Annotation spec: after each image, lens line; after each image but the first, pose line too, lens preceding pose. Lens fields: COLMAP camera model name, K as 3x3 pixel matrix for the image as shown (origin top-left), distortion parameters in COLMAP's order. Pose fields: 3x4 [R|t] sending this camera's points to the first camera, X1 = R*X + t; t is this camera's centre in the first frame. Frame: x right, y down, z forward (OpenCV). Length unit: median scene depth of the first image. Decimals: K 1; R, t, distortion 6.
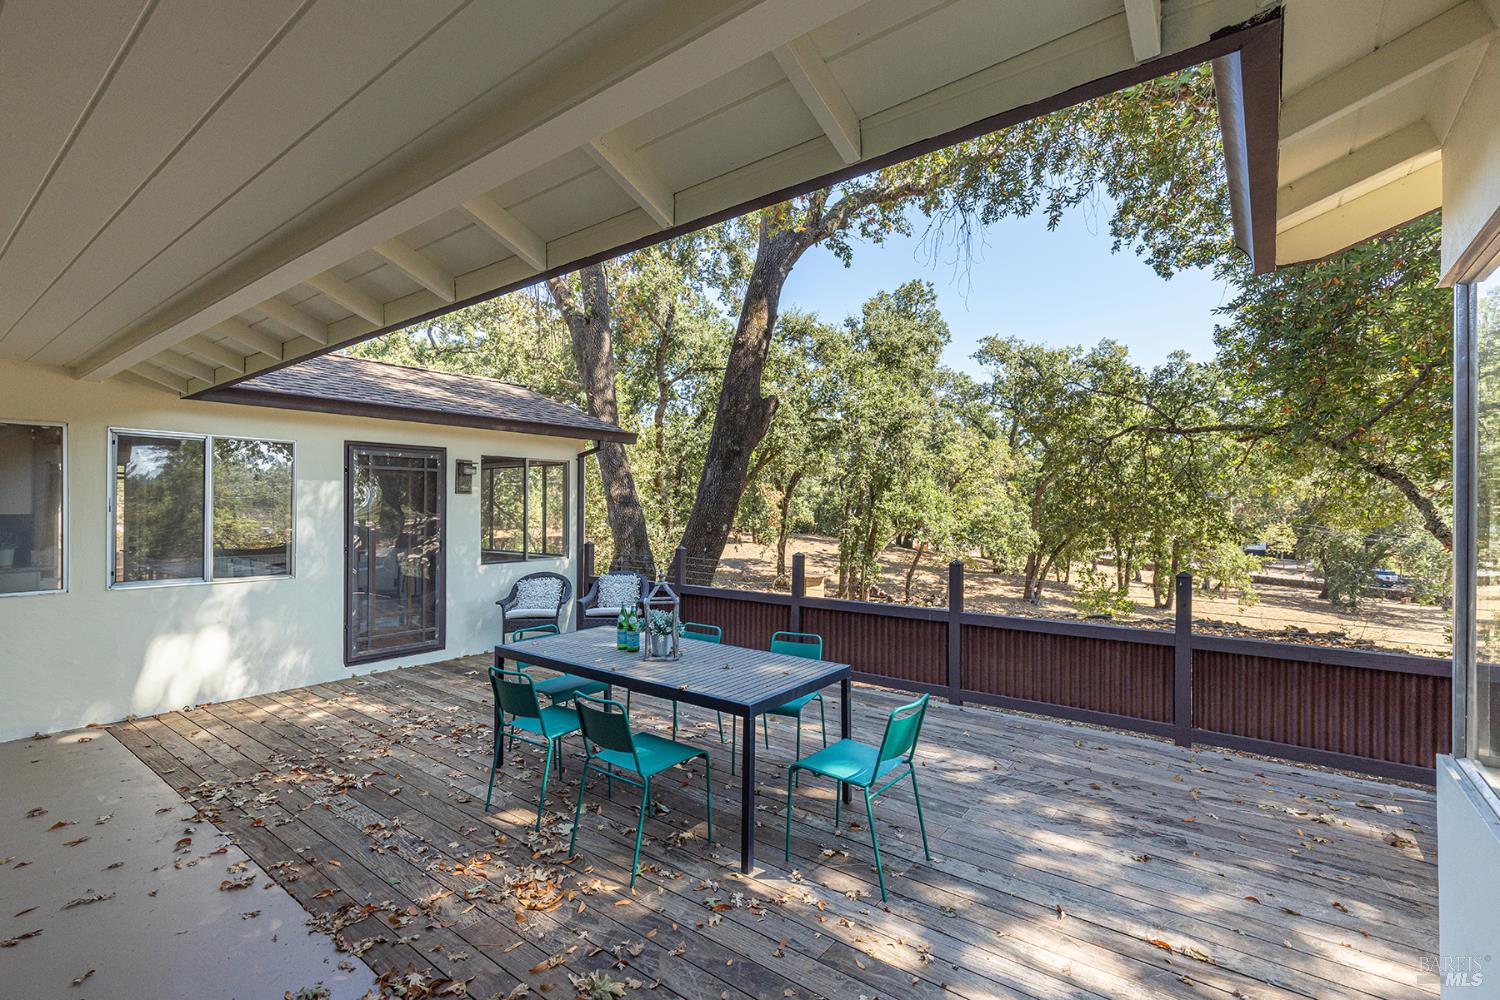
lens RADIAL K [[671.4, 0, 756.6], [0, 671.4, 504.1], [0, 0, 1]] dist [0.006758, -0.001169]
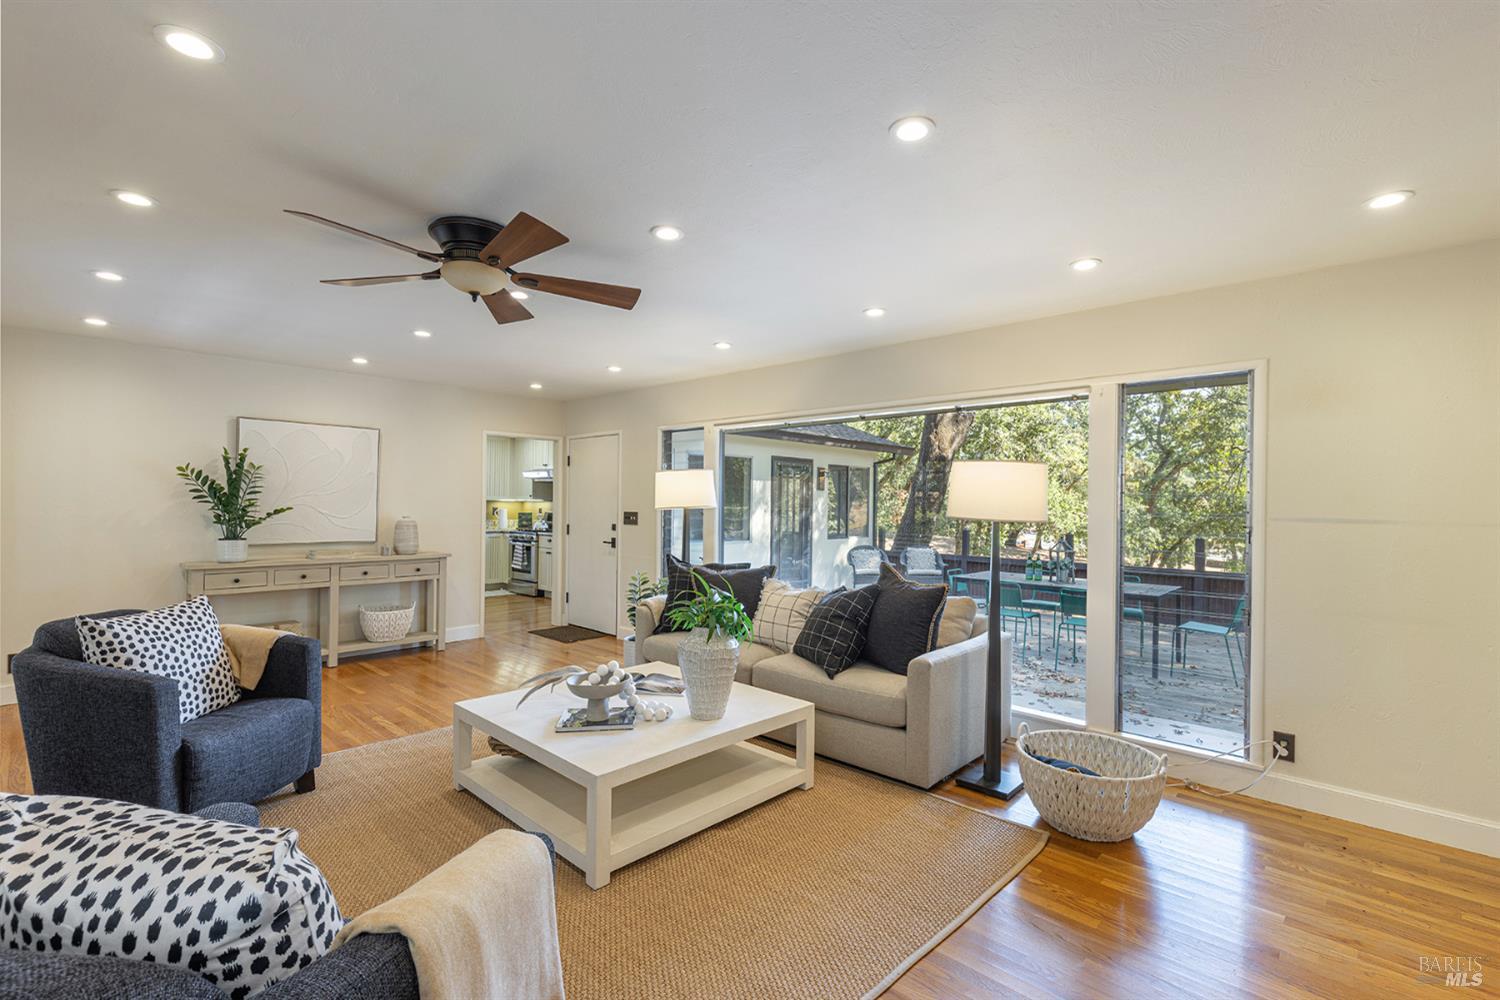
lens RADIAL K [[671.4, 0, 762.0], [0, 671.4, 502.8], [0, 0, 1]] dist [0.006758, -0.001169]
pose [[0.994421, 0.011109, -0.104899, -0.080613], [-0.010819, 0.999936, 0.003332, 0.001780], [0.104929, -0.002179, 0.994477, -0.094958]]
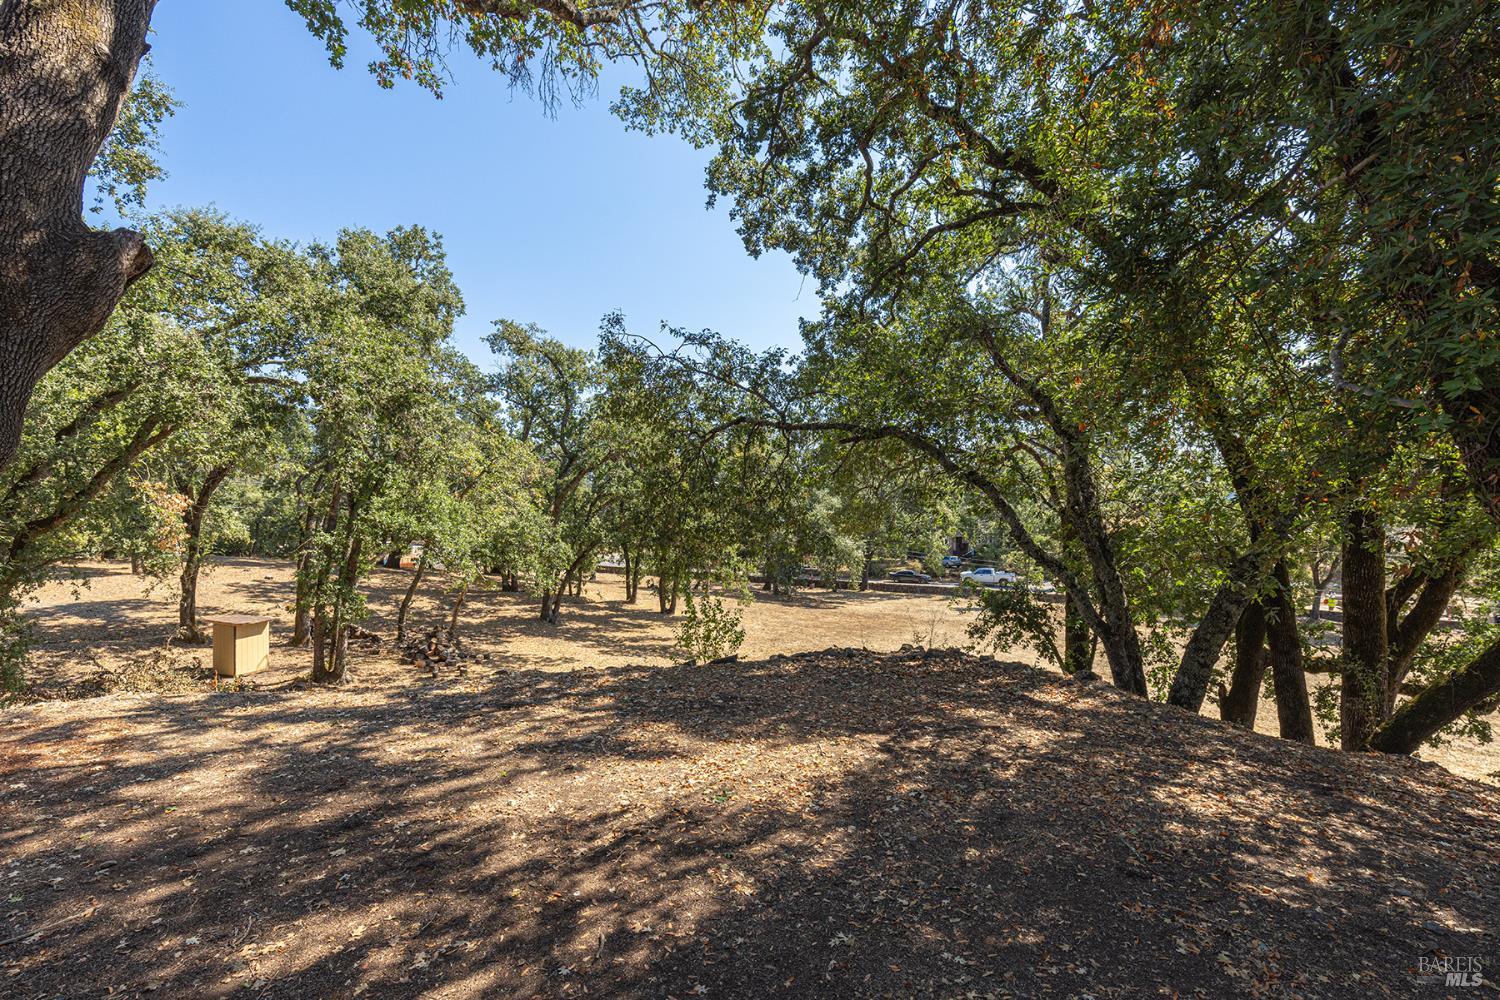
lens RADIAL K [[671.4, 0, 762.5], [0, 671.4, 509.9], [0, 0, 1]] dist [0.006758, -0.001169]
pose [[0.740471, 0.001053, 0.672088, 0.011558], [0.003486, 0.999979, -0.005407, 0.000966], [-0.672079, 0.006346, 0.740452, 0.165256]]
